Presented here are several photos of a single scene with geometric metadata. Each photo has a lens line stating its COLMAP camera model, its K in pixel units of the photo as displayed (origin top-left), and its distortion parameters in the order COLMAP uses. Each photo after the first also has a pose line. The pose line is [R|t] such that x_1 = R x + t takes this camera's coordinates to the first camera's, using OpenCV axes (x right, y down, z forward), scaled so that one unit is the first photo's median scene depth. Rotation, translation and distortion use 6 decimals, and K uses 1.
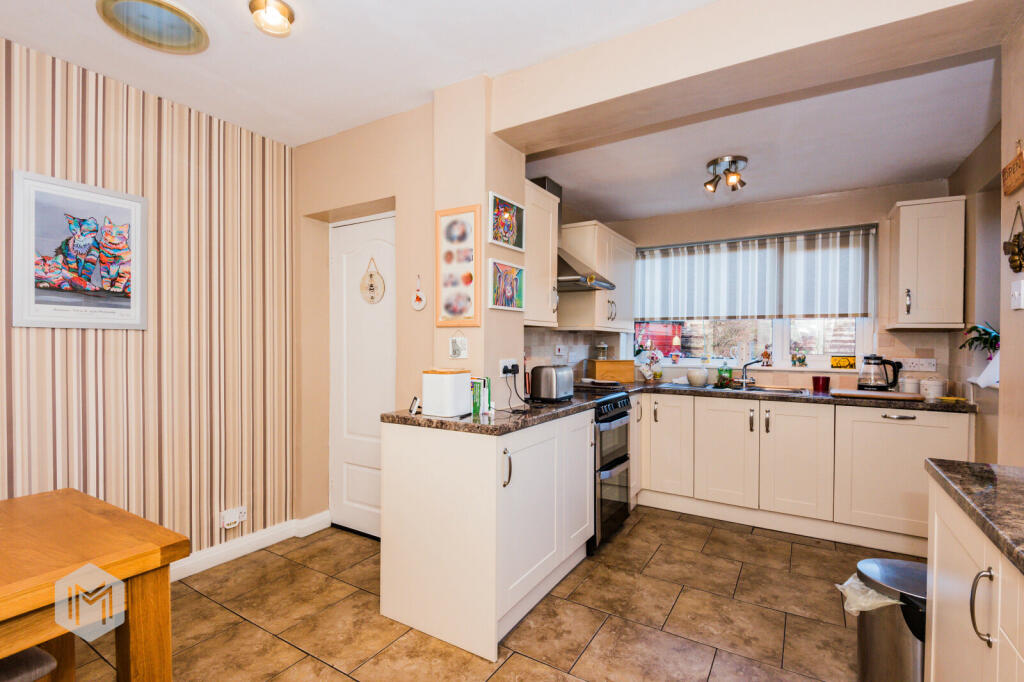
lens RADIAL K [[484.9, 0, 506.6], [0, 484.9, 344.9], [0, 0, 1]] dist [0.039130, -0.003697]
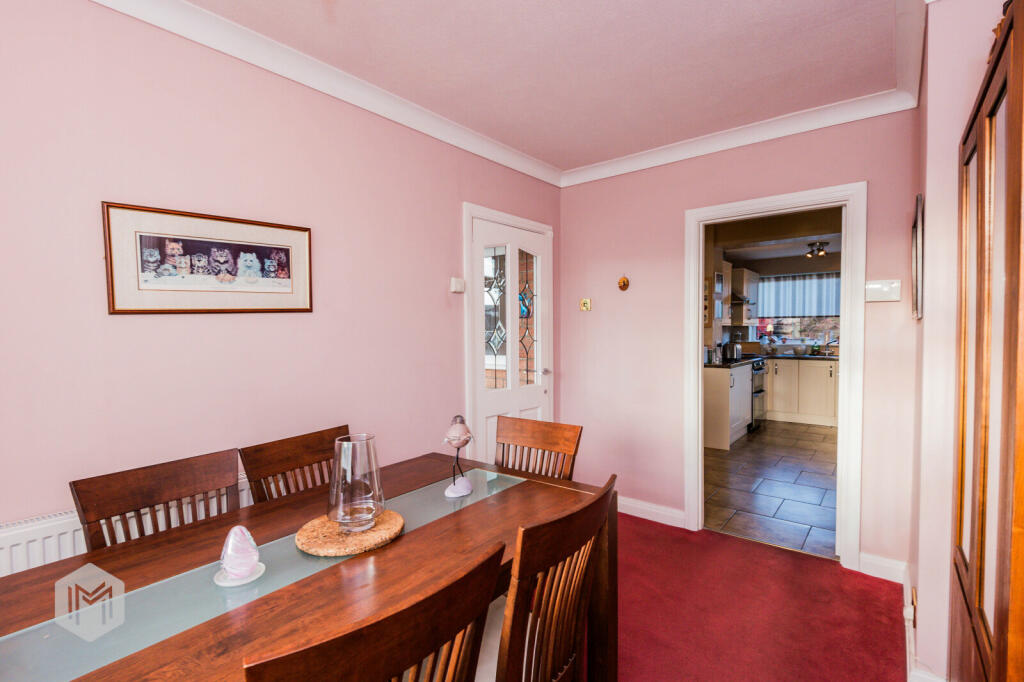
lens RADIAL K [[484.9, 0, 518.2], [0, 484.9, 346.4], [0, 0, 1]] dist [0.039130, -0.003697]
pose [[0.994584, -0.015028, -0.102840, -0.457213], [0.017995, 0.999446, 0.027982, -0.017507], [0.102362, -0.029681, 0.994304, -0.914636]]
